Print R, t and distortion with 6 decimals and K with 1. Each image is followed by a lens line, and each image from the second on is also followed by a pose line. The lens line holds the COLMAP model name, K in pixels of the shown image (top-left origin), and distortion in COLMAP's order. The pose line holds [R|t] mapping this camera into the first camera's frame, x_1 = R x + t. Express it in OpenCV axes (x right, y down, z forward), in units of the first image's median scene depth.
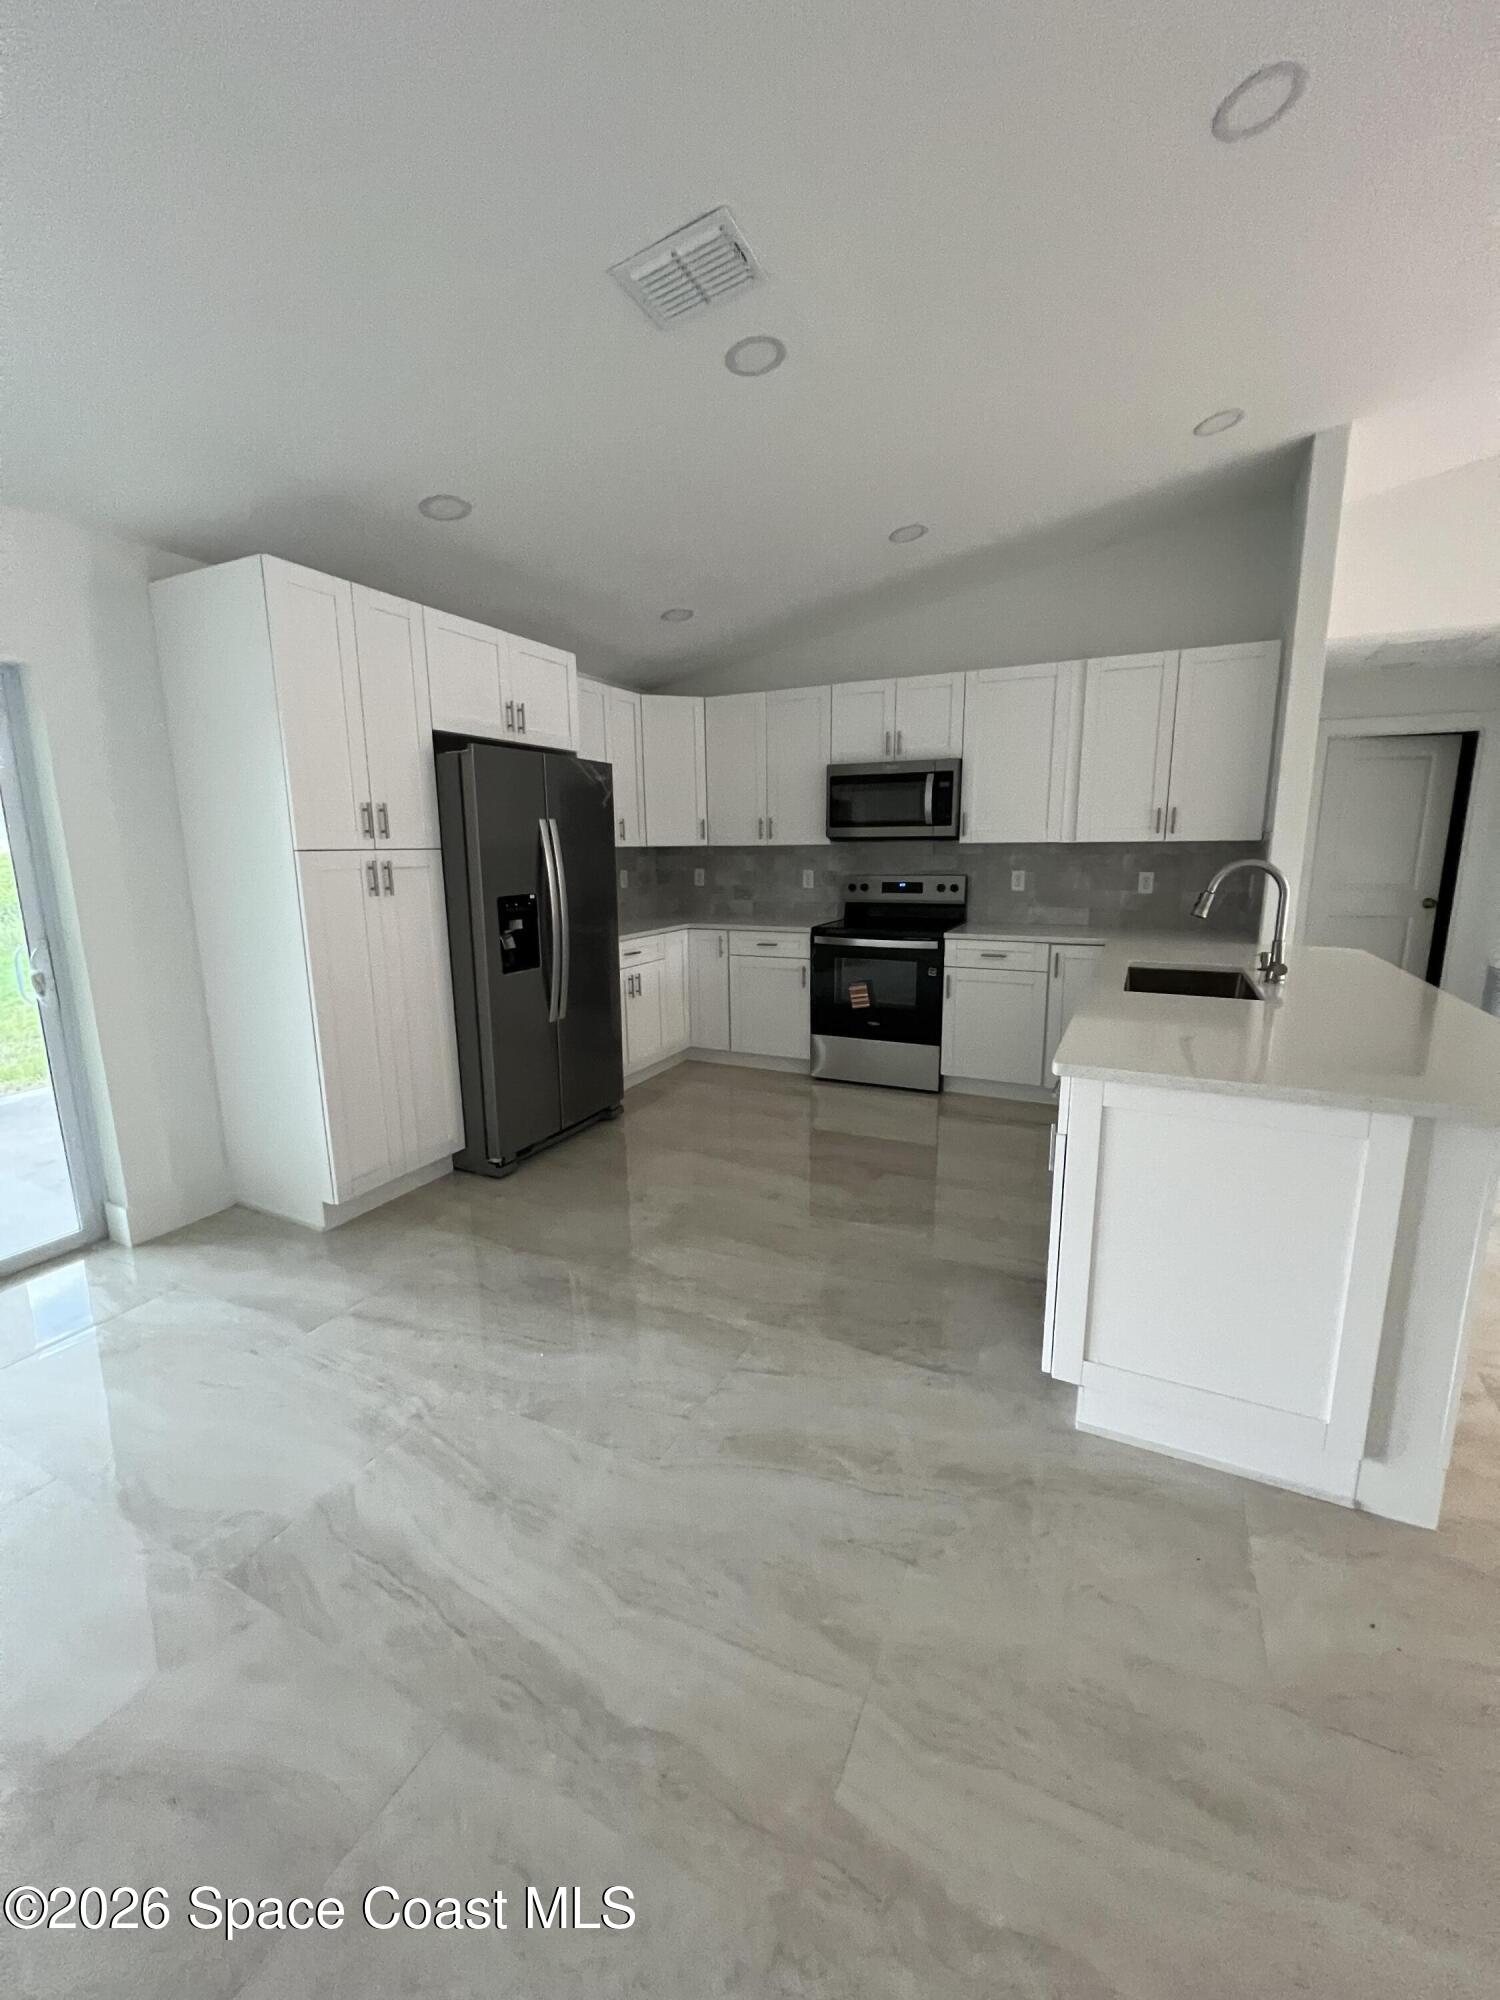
lens RADIAL K [[797.5, 0, 756.3], [0, 797.5, 995.3], [0, 0, 1]] dist [-0.001928, -0.000420]
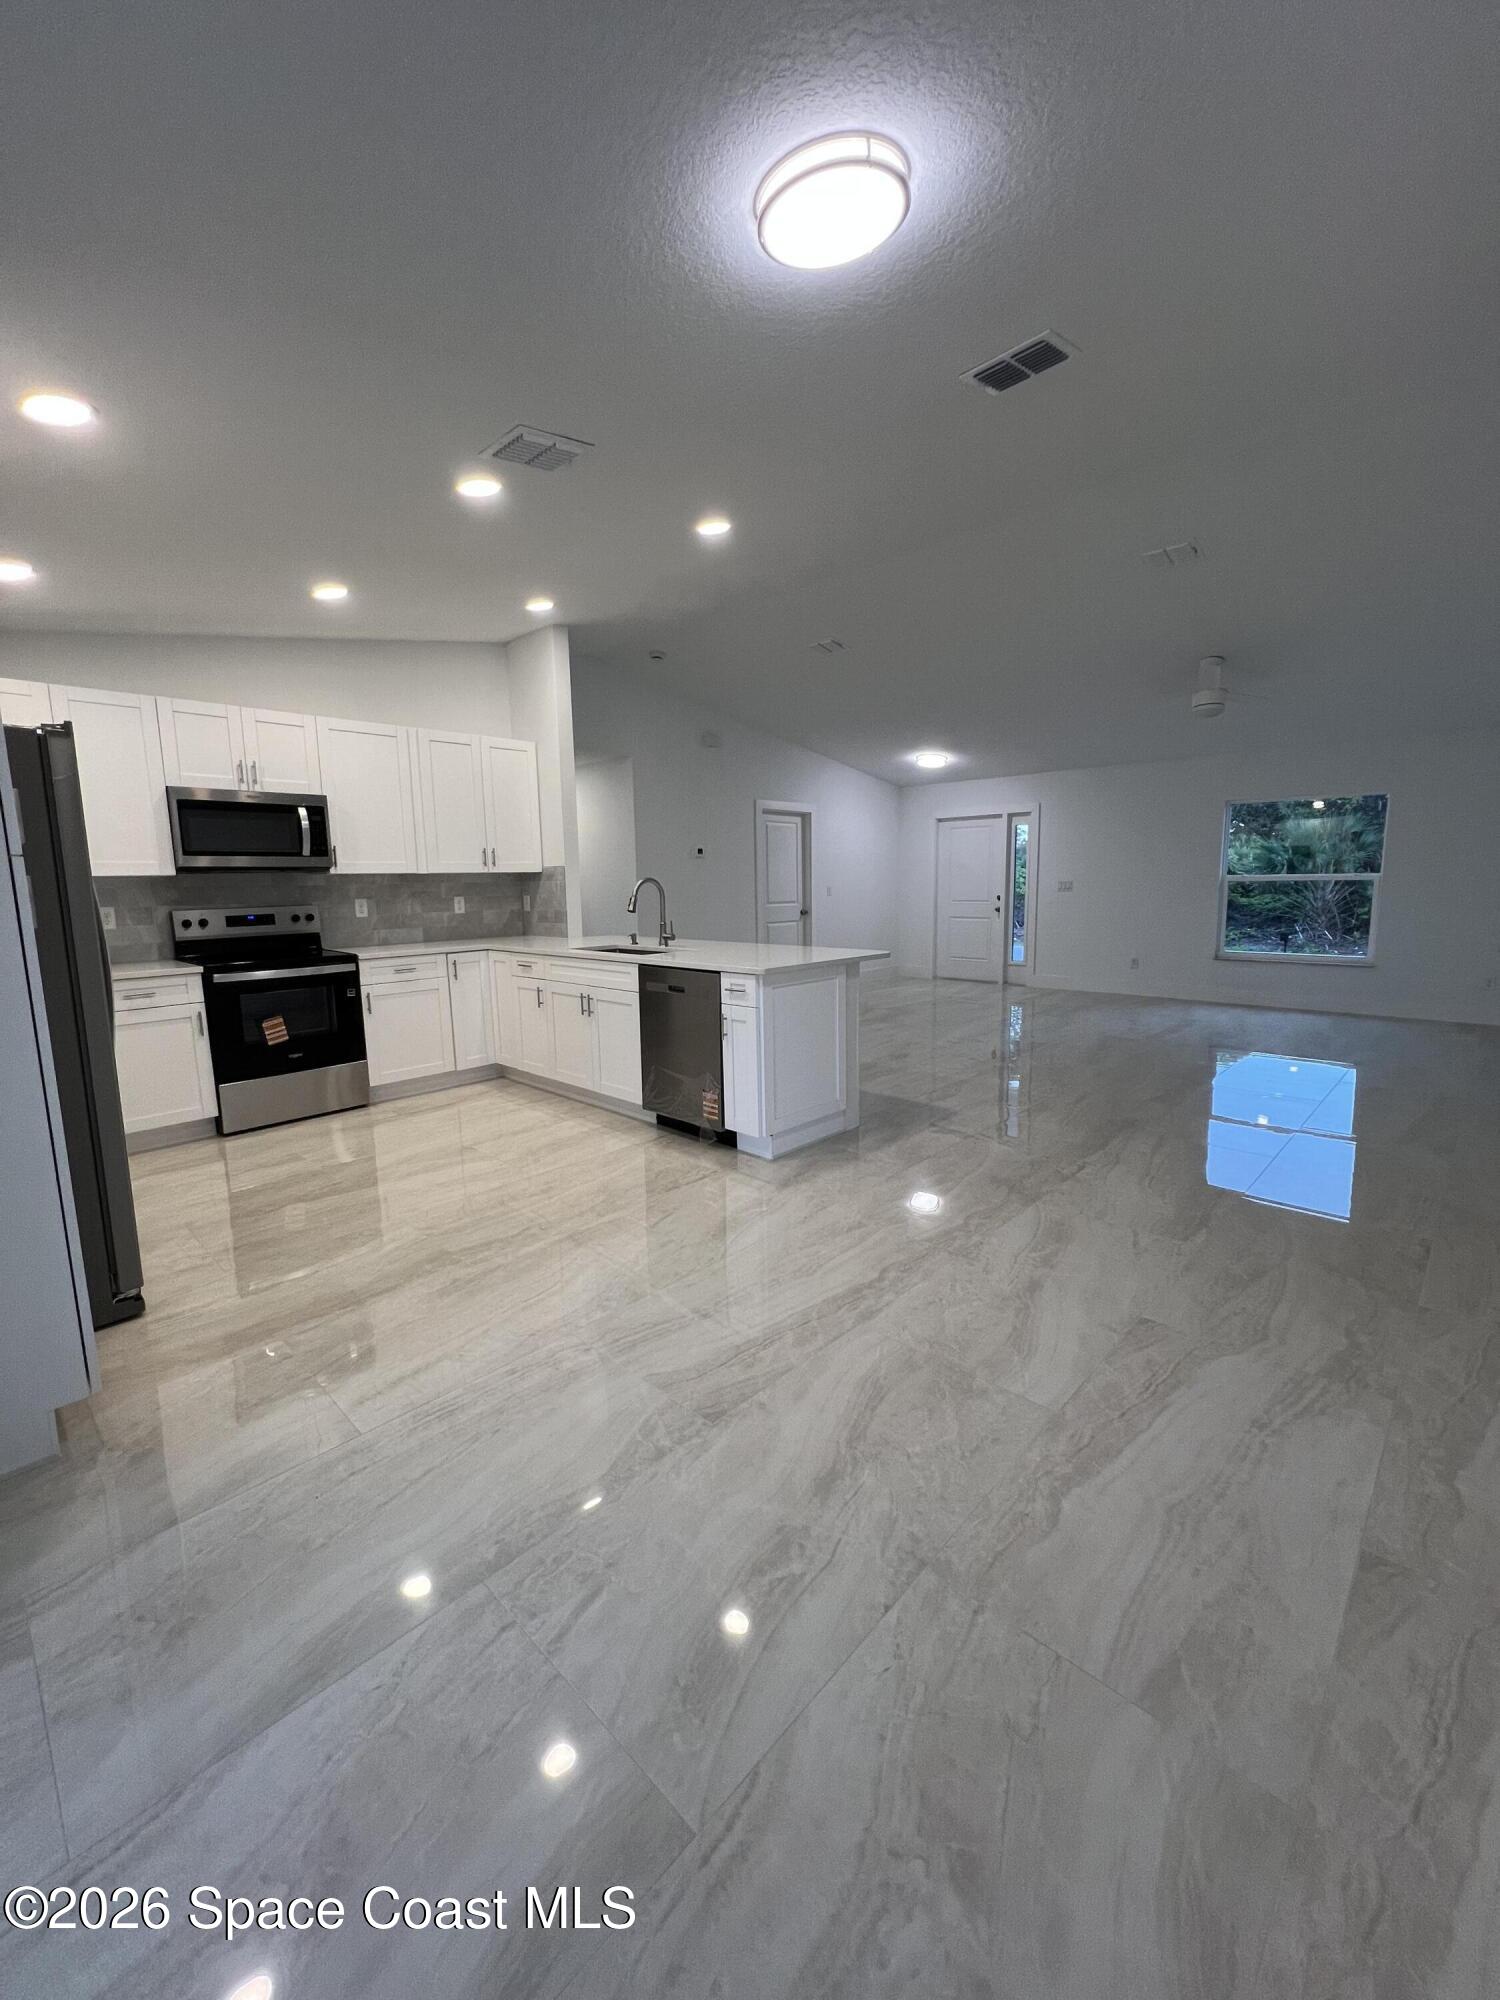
lens RADIAL K [[799.7, 0, 756.1], [0, 799.7, 991.5], [0, 0, 1]] dist [-0.002591, 0.000792]
pose [[0.307228, -0.129217, 0.942822, -0.618975], [0.194165, 0.978409, 0.070824, -0.001533], [-0.931617, 0.161304, 0.325684, 0.148566]]
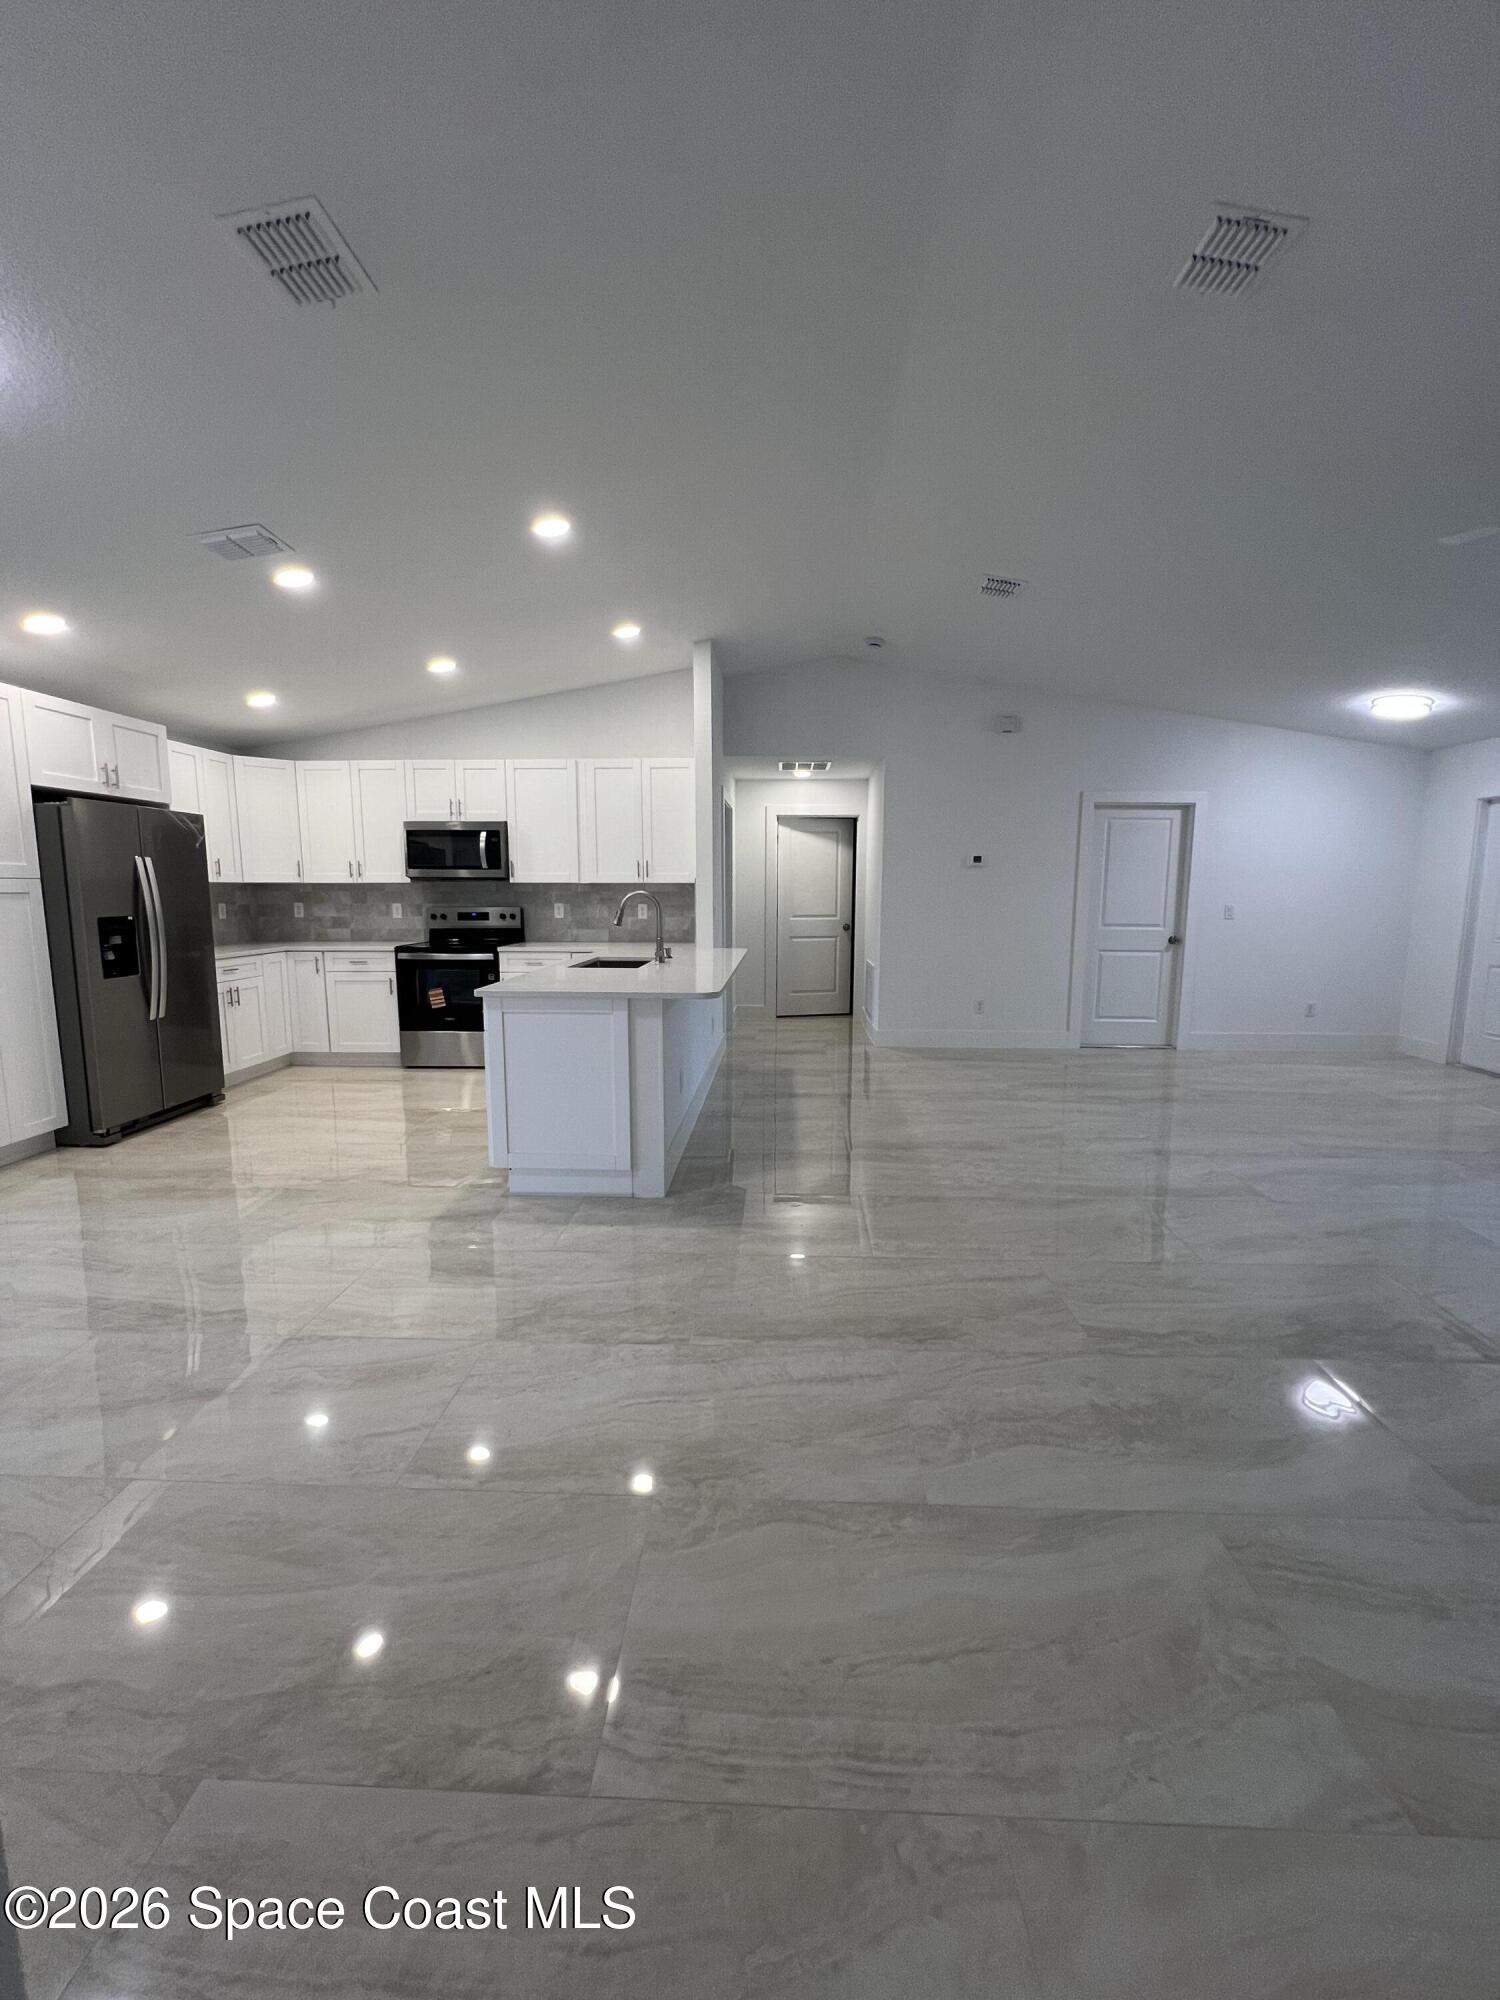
lens RADIAL K [[799.7, 0, 751.9], [0, 799.7, 994.0], [0, 0, 1]] dist [-0.002591, 0.000792]
pose [[0.918329, -0.041063, 0.393681, 0.092037], [0.064574, 0.996822, -0.046658, 0.091364], [-0.390514, 0.068269, 0.918062, -0.413351]]
